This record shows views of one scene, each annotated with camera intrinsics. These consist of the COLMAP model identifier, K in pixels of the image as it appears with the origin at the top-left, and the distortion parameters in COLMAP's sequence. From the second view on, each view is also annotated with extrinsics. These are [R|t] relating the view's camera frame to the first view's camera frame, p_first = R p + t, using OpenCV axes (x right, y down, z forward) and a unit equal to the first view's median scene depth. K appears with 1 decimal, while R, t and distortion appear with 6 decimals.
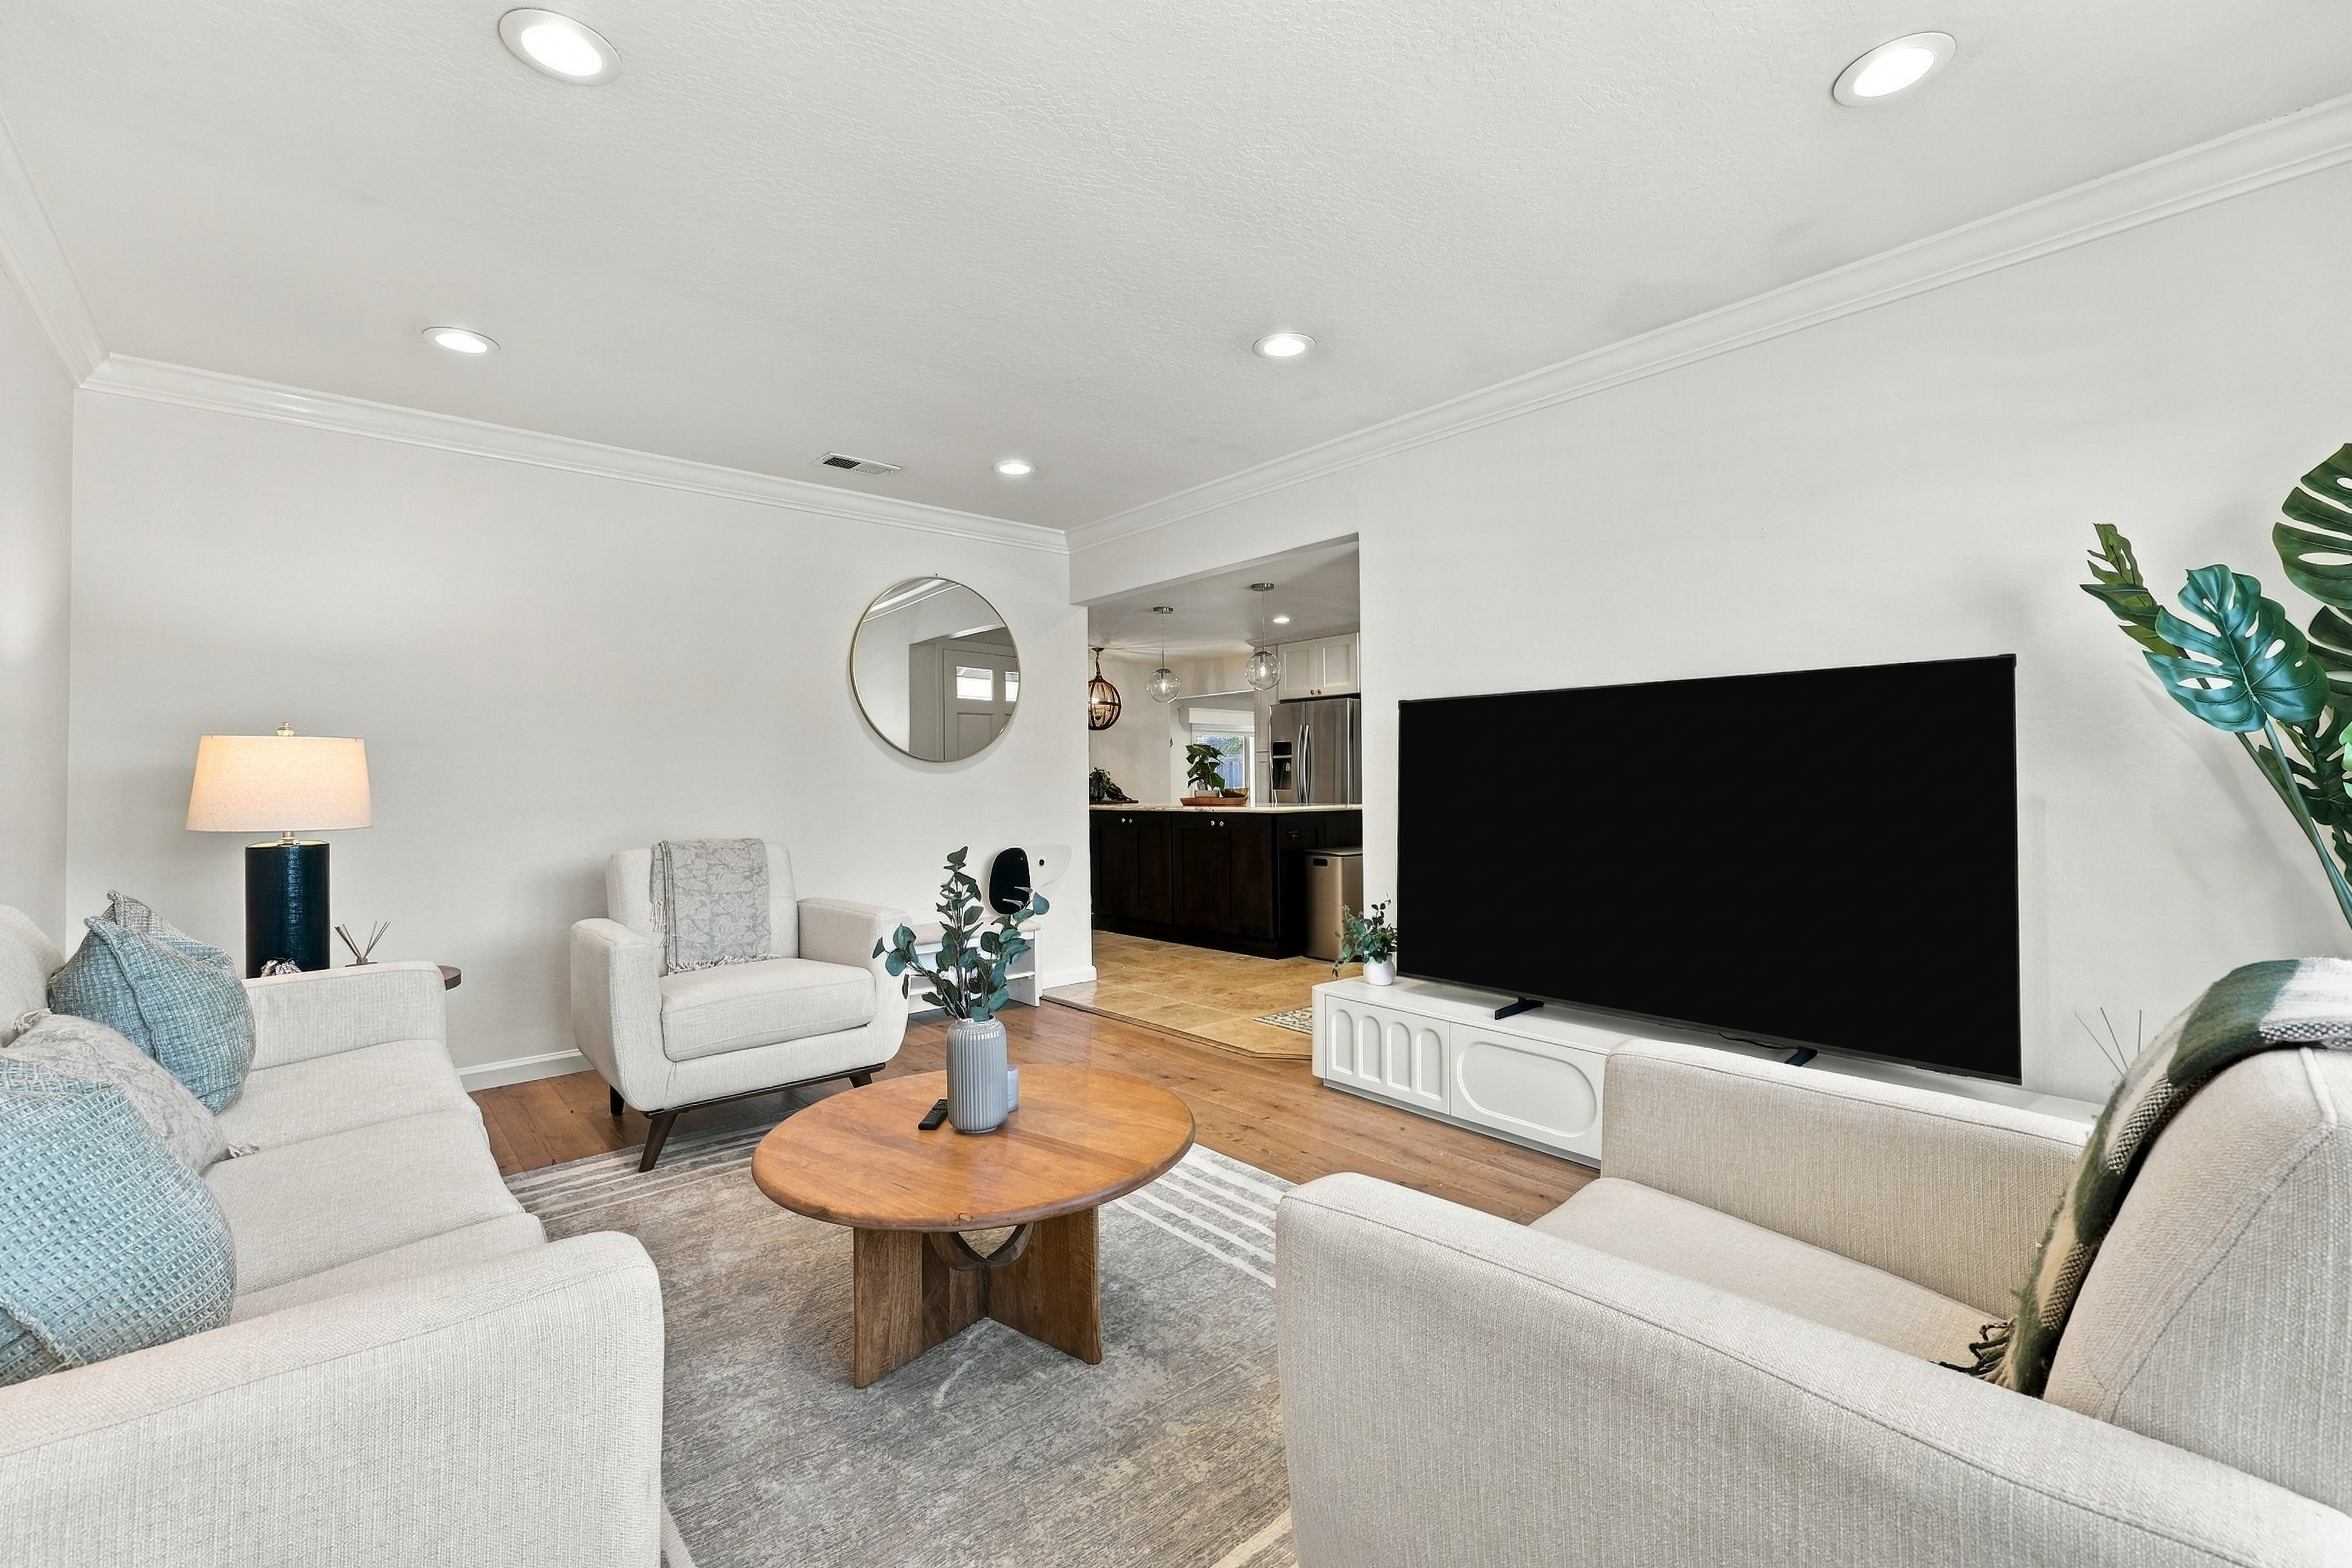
lens RADIAL K [[959.2, 0, 1148.9], [0, 959.2, 789.3], [0, 0, 1]] dist [-0.005704, 0.000090]
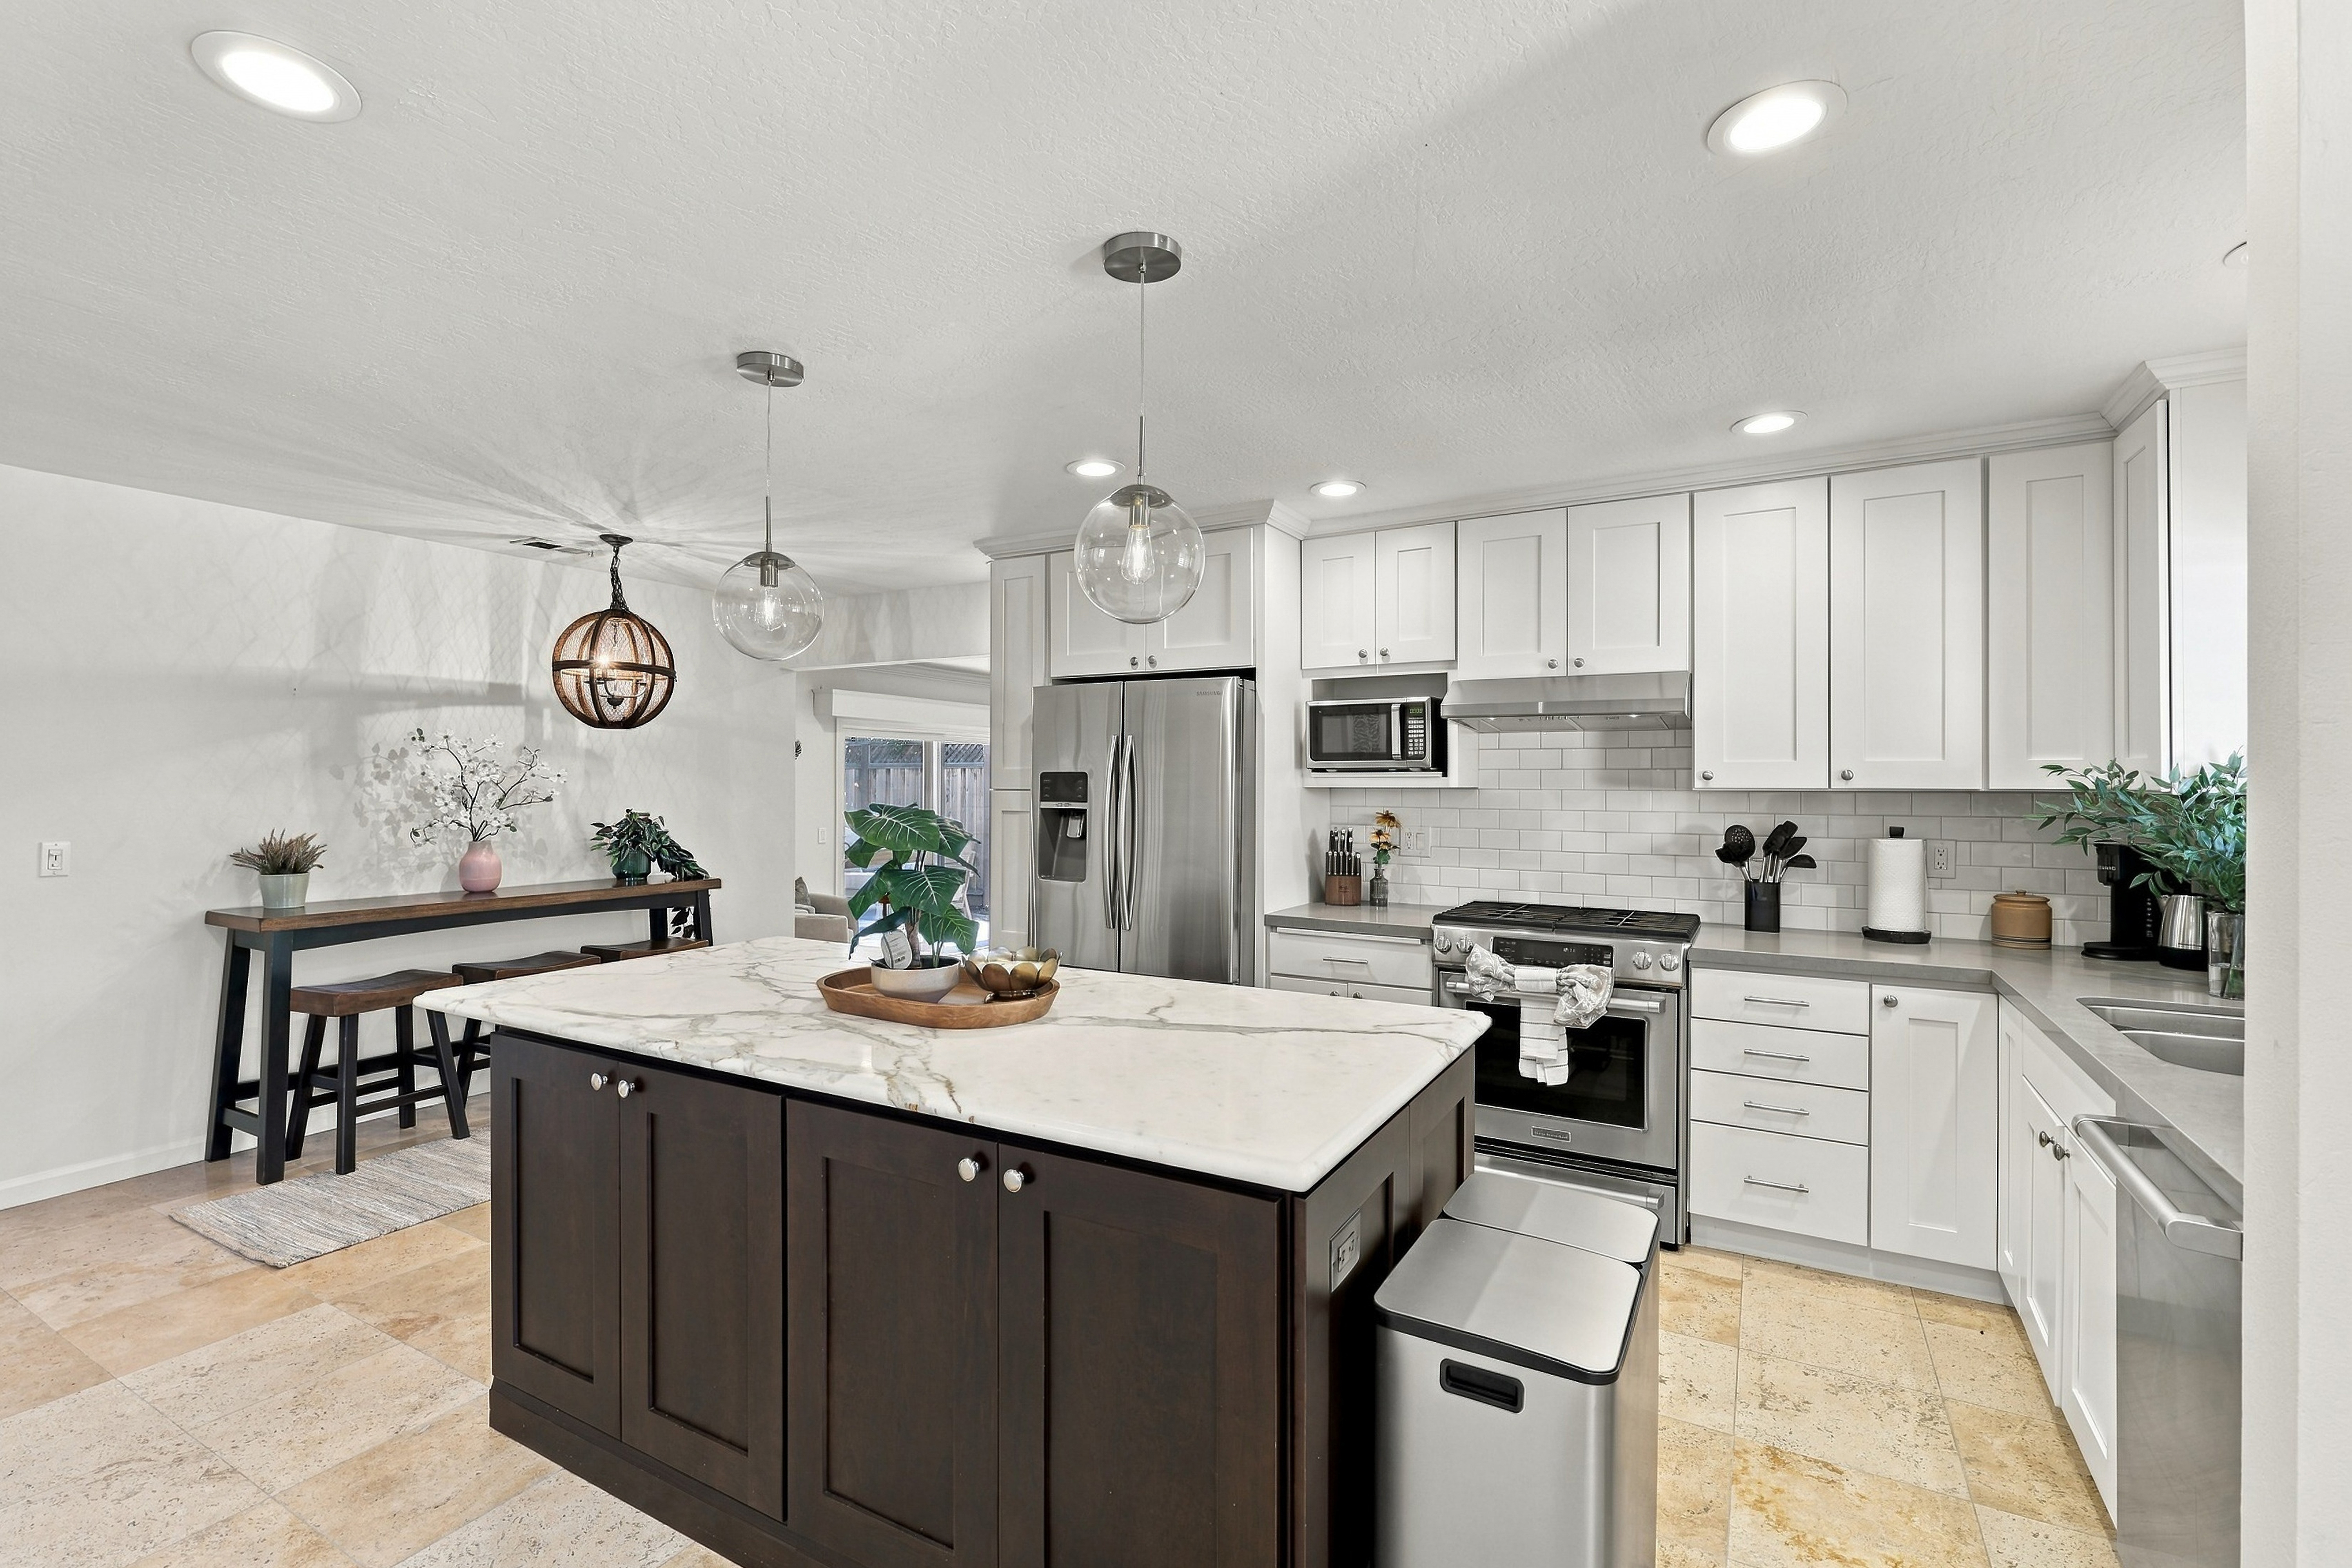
lens RADIAL K [[1046.5, 0, 1176.0], [0, 1046.5, 784.0], [0, 0, 1]] dist [0.020990, -0.020792]
pose [[0.933752, 0.012261, 0.357710, 0.014139], [-0.011073, 0.999924, -0.005368, -0.039389], [-0.357749, 0.001051, 0.933817, 0.497088]]
